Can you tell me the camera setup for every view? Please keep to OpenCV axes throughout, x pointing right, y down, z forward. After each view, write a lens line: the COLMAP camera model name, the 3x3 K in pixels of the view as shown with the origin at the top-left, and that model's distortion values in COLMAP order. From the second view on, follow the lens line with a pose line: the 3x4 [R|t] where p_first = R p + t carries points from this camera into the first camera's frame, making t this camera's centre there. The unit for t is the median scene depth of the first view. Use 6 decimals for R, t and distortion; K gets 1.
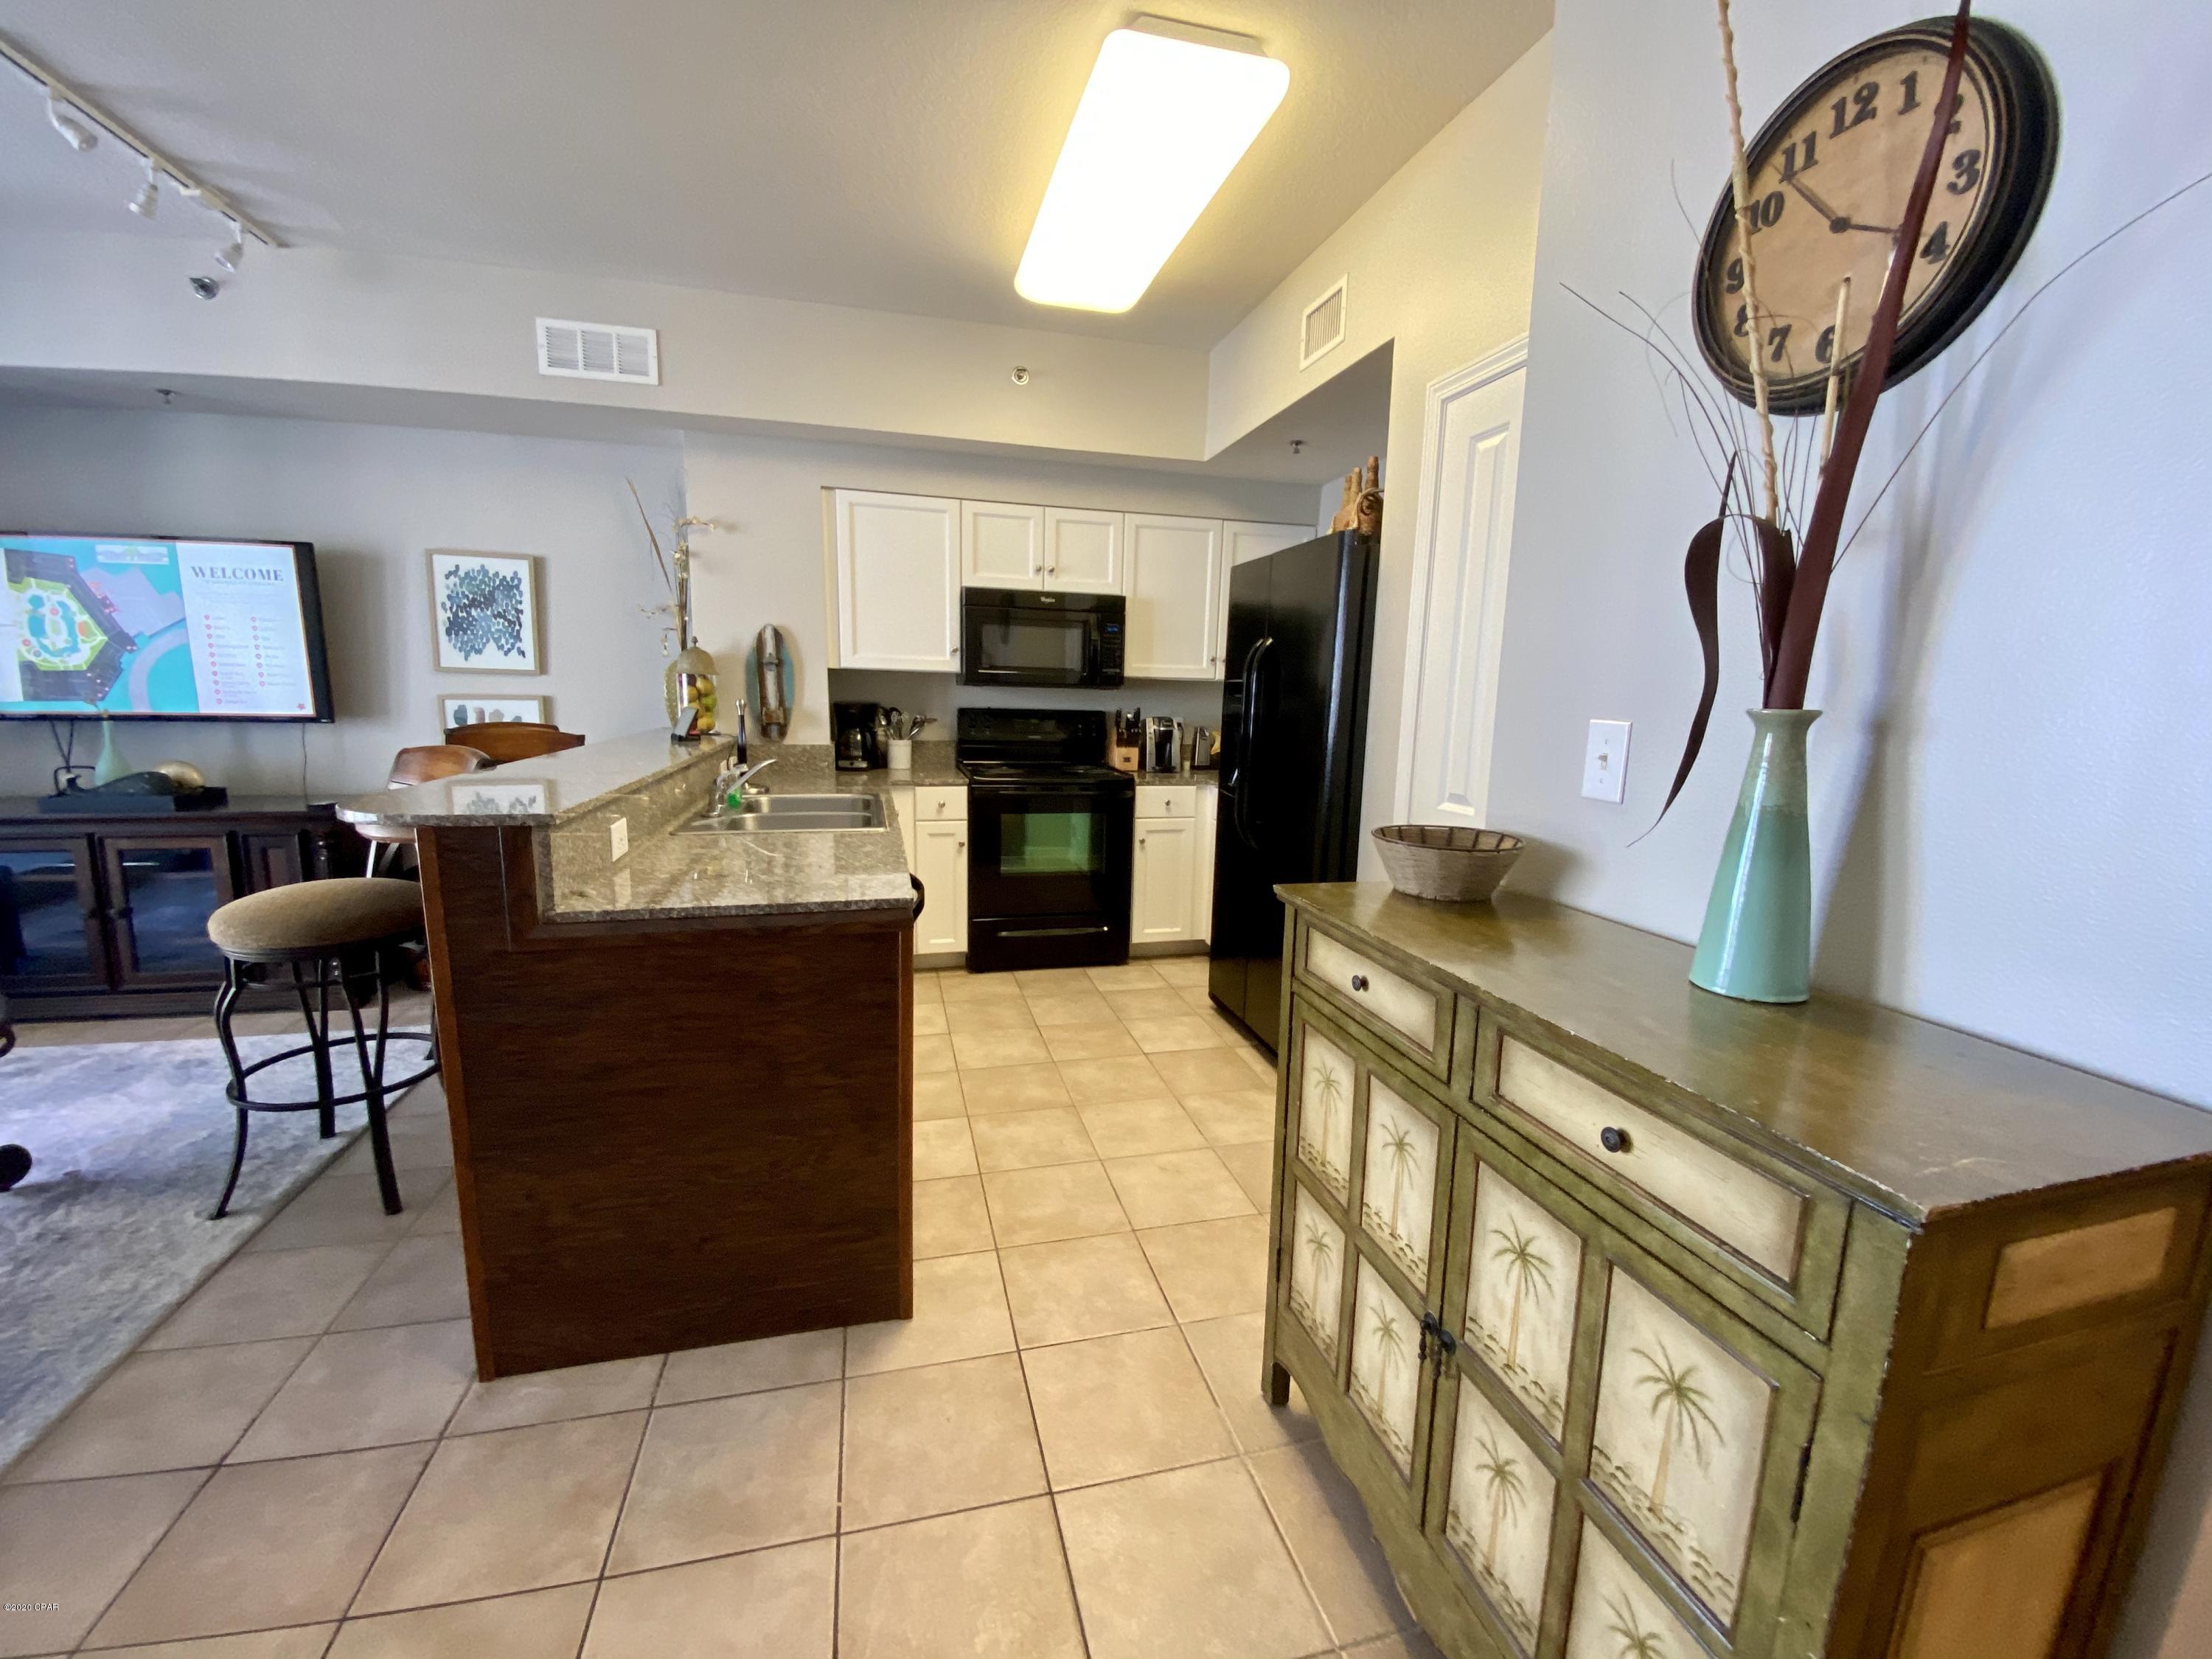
lens RADIAL K [[925.1, 0, 1115.0], [0, 925.1, 831.2], [0, 0, 1]] dist [-0.003039, -0.007915]
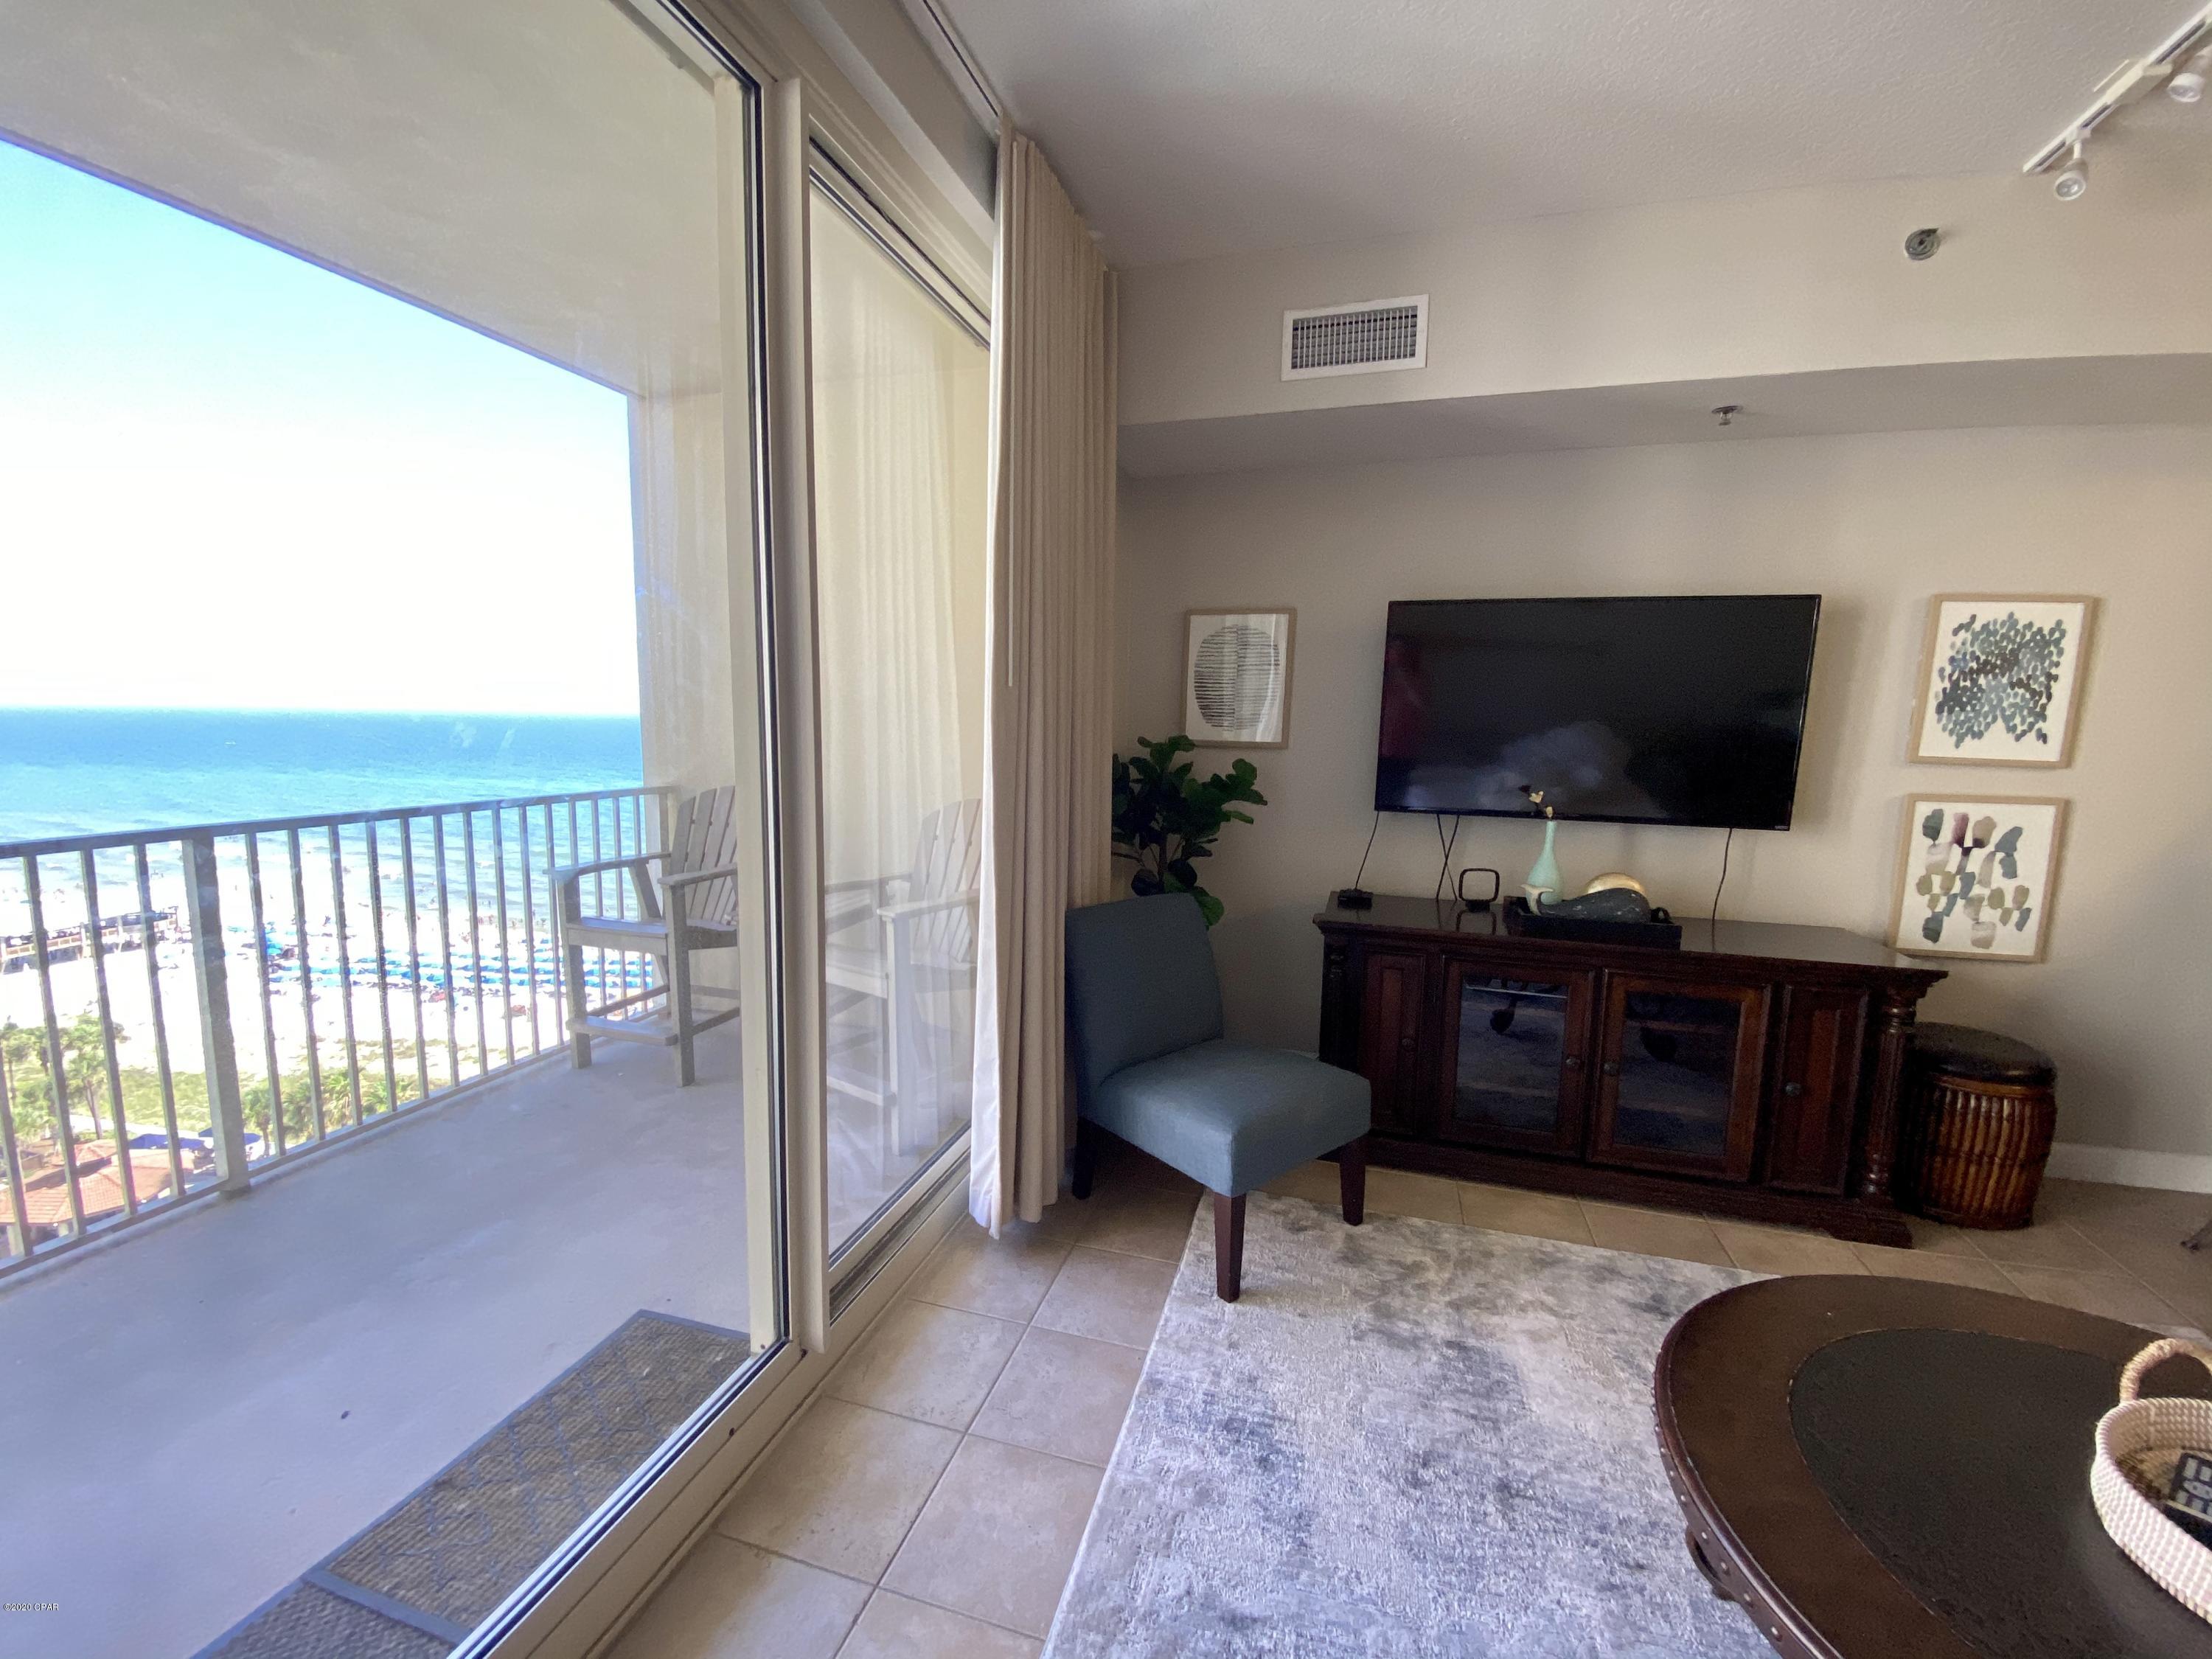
lens RADIAL K [[925.1, 0, 1106.0], [0, 925.1, 821.8], [0, 0, 1]] dist [-0.003039, -0.007915]
pose [[0.874342, 0.050675, -0.482657, -0.936579], [-0.069377, 0.997370, -0.020962, -0.067824], [0.480326, 0.051814, 0.875559, 0.067553]]
